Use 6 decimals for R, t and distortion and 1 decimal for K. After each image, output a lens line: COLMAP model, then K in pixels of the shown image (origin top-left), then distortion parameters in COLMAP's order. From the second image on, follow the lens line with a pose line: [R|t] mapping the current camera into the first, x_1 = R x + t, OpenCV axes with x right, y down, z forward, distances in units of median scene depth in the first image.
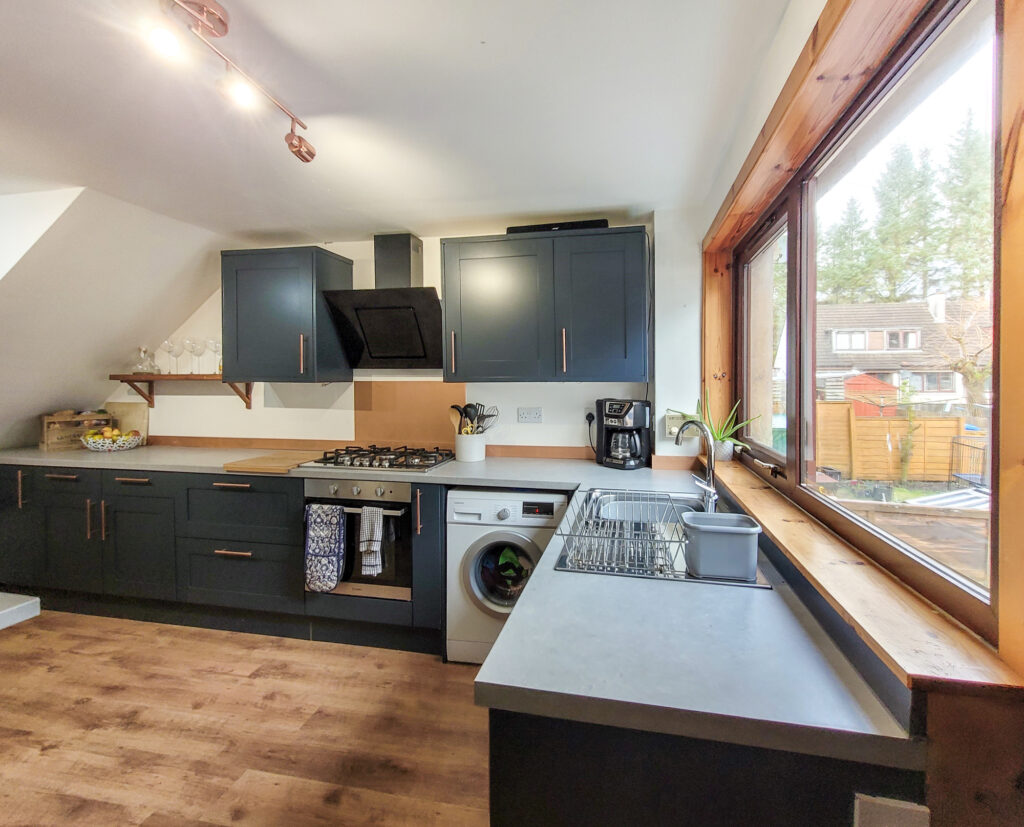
lens RADIAL K [[457.1, 0, 549.0], [0, 457.1, 387.8], [0, 0, 1]] dist [-0.003204, 0.000396]
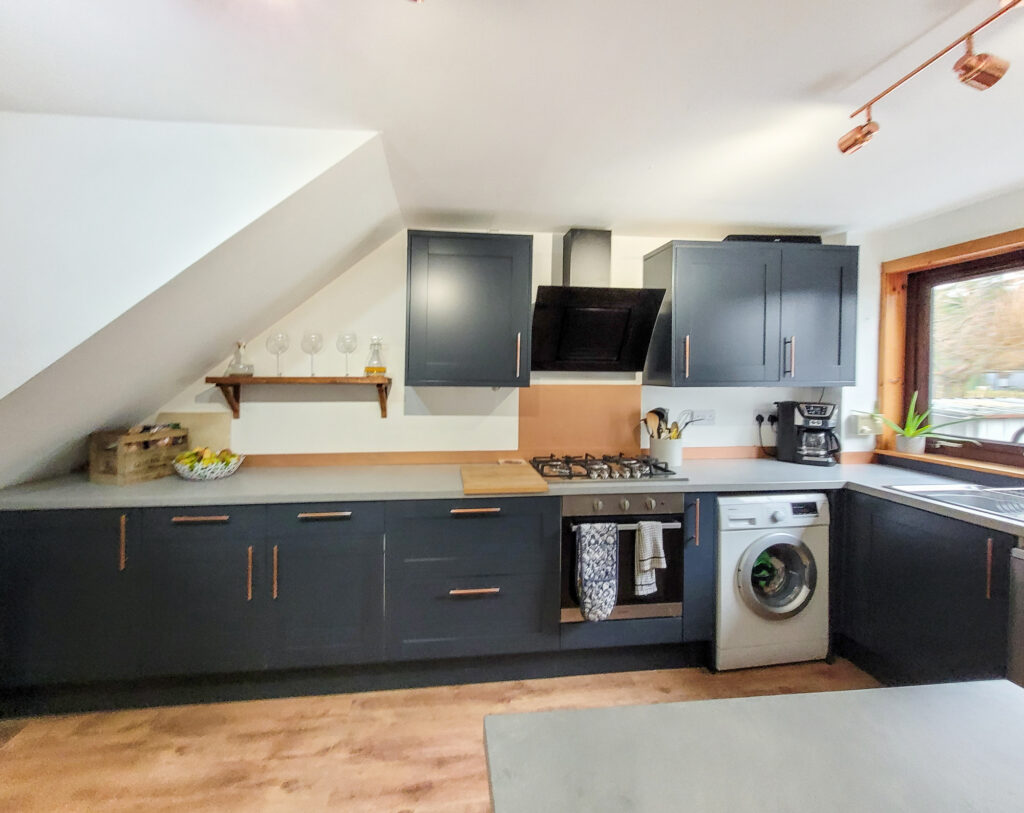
lens RADIAL K [[439.0, 0, 490.7], [0, 439.0, 383.1], [0, 0, 1]] dist [0.001395, -0.000140]
pose [[0.958607, -0.002176, 0.284723, -0.928962], [0.002675, 0.999995, -0.001363, -0.020857], [-0.284719, 0.002068, 0.958609, 0.224581]]
